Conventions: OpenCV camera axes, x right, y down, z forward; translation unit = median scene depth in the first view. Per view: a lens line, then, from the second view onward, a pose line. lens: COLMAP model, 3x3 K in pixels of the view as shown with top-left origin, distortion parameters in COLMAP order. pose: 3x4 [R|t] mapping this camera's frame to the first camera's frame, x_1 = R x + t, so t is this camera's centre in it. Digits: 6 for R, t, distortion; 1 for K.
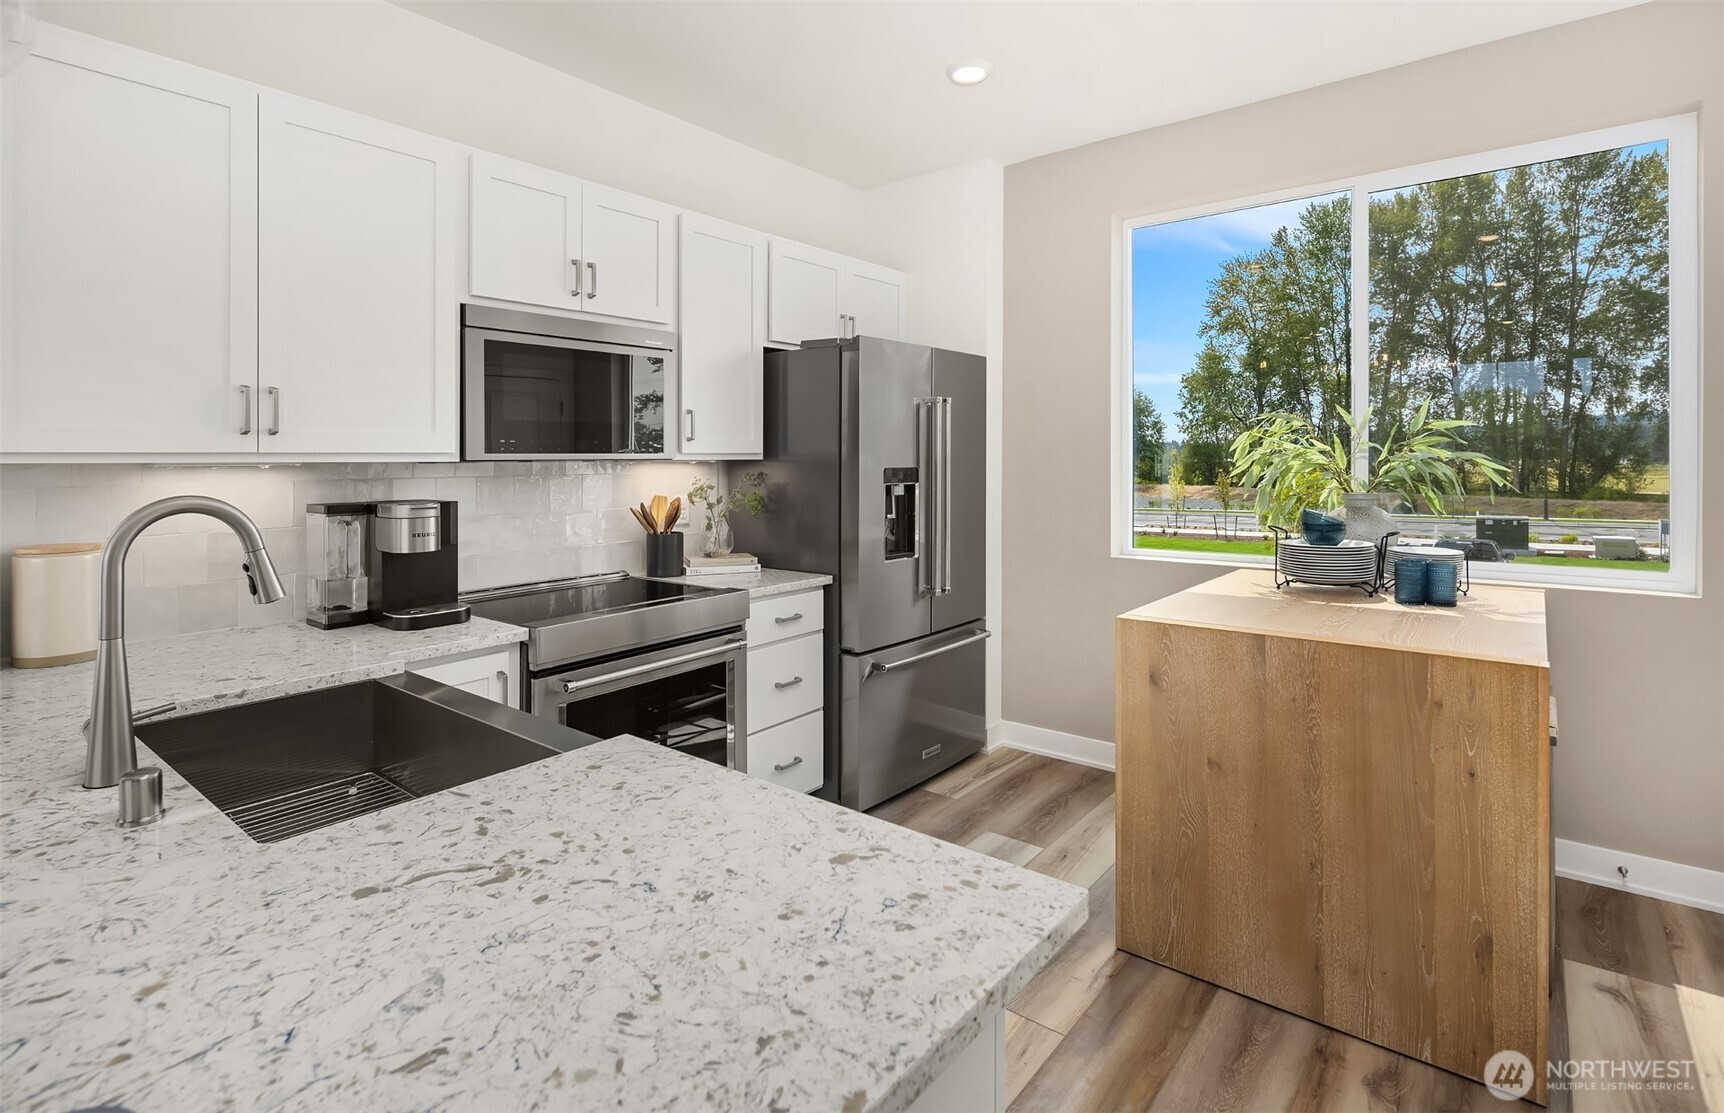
lens RADIAL K [[833.8, 0, 846.6], [0, 833.8, 457.6], [0, 0, 1]] dist [-0.002426, -0.000180]
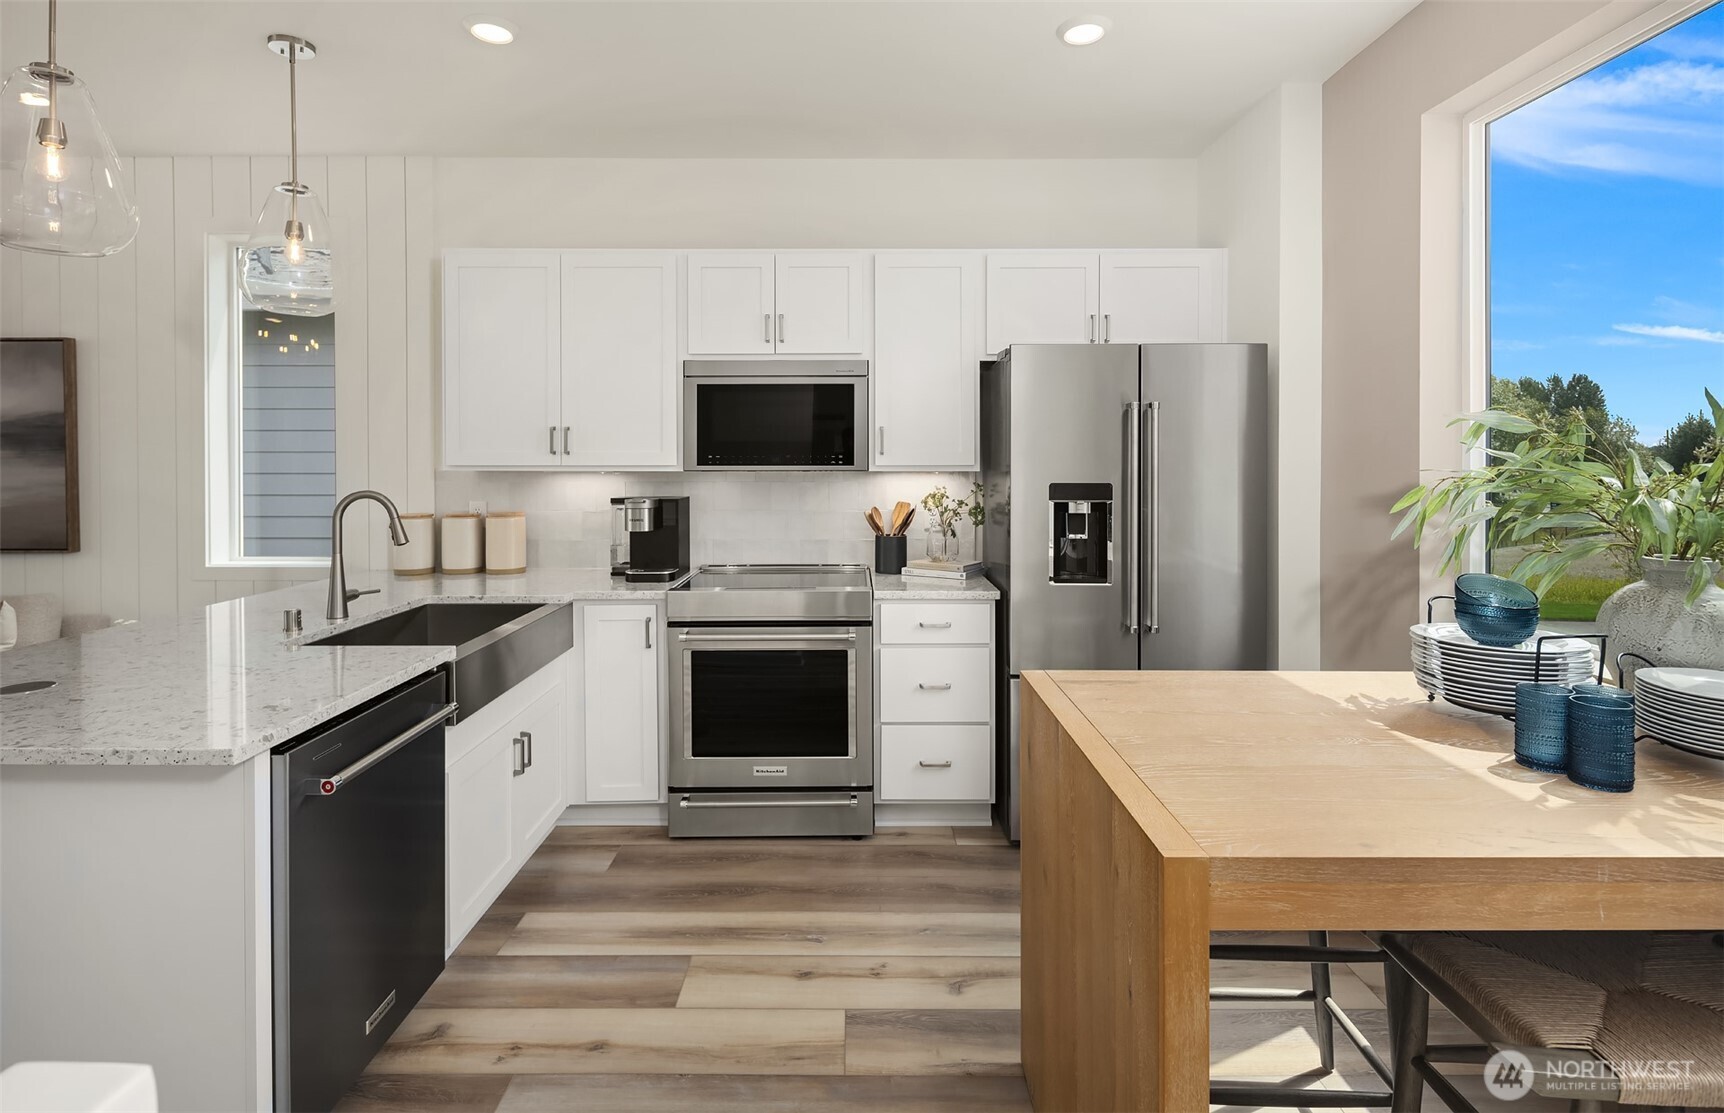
lens RADIAL K [[833.8, 0, 854.1], [0, 833.8, 461.2], [0, 0, 1]] dist [-0.002426, -0.000180]
pose [[0.629842, 0.006246, -0.776698, 0.596713], [-0.004486, 0.999980, 0.004404, -0.014316], [0.776710, 0.000710, 0.629858, 0.233710]]
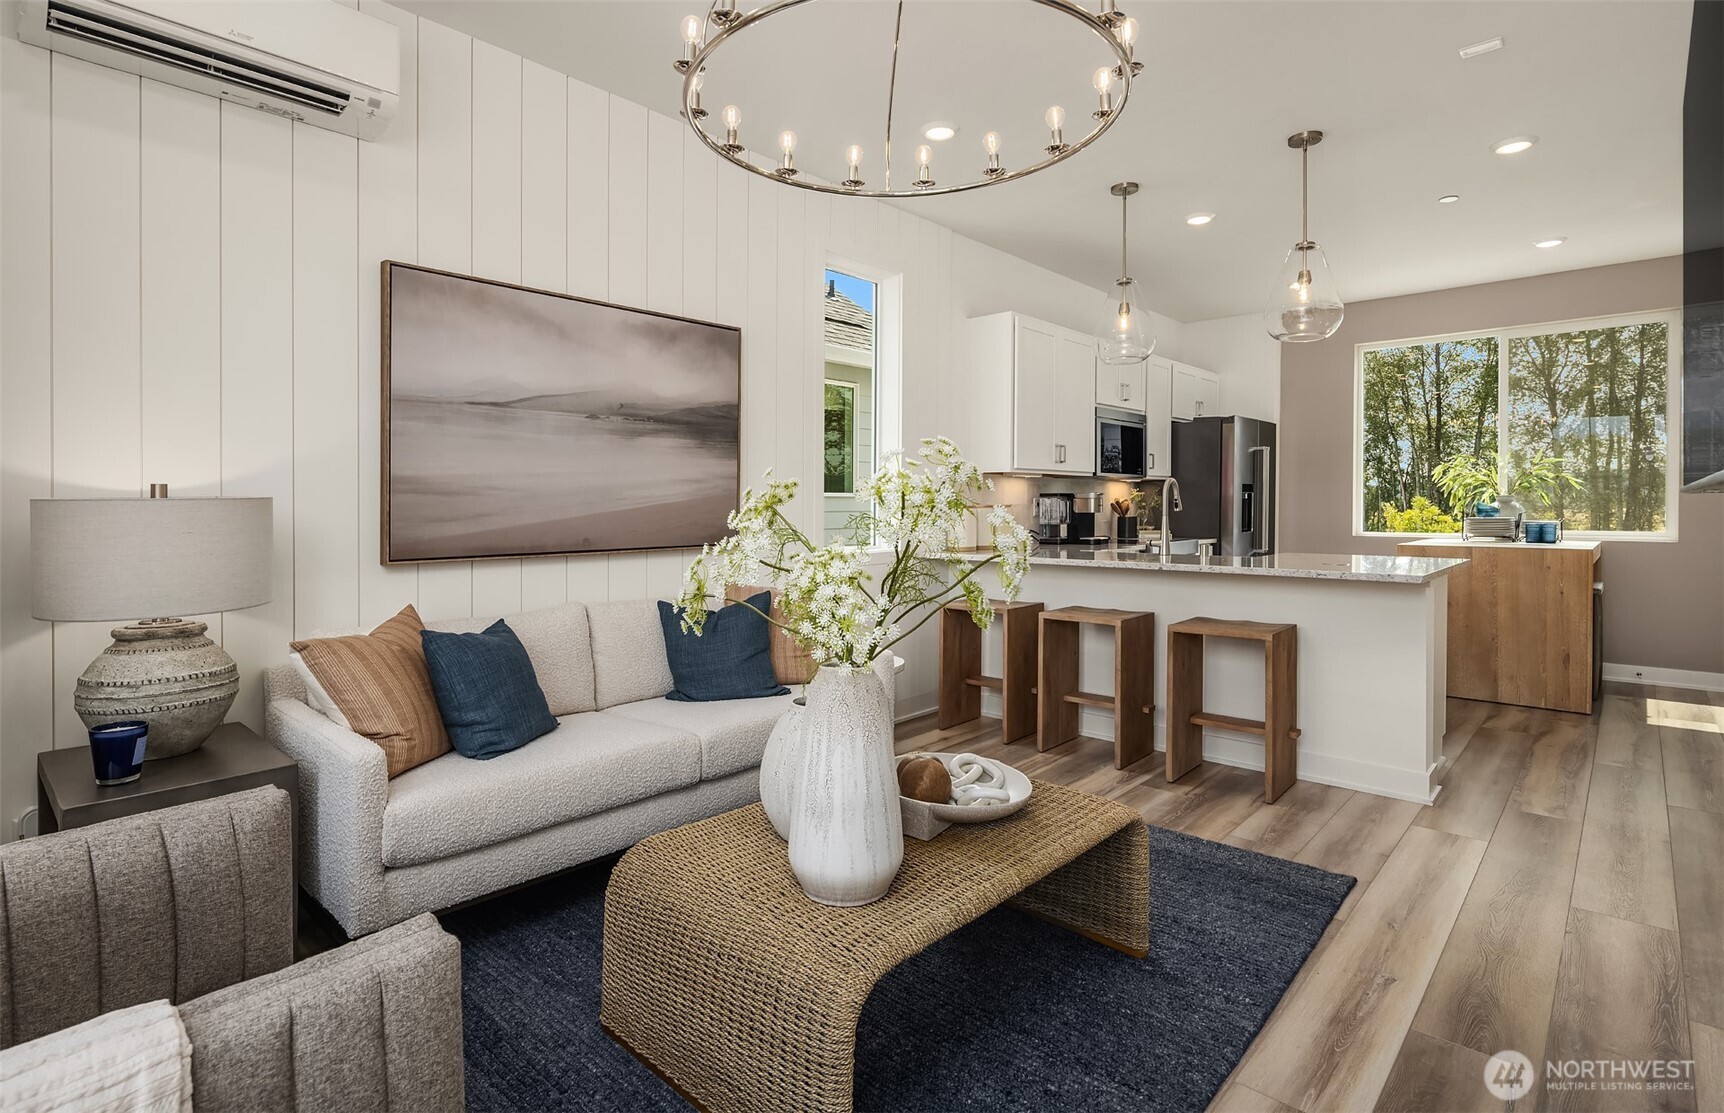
lens RADIAL K [[833.8, 0, 850.9], [0, 833.8, 506.4], [0, 0, 1]] dist [-0.002426, -0.000180]
pose [[0.997520, 0.004078, -0.070260, -0.686939], [-0.003764, 0.999982, 0.004592, 0.056944], [0.070278, -0.004316, 0.997518, -0.936565]]
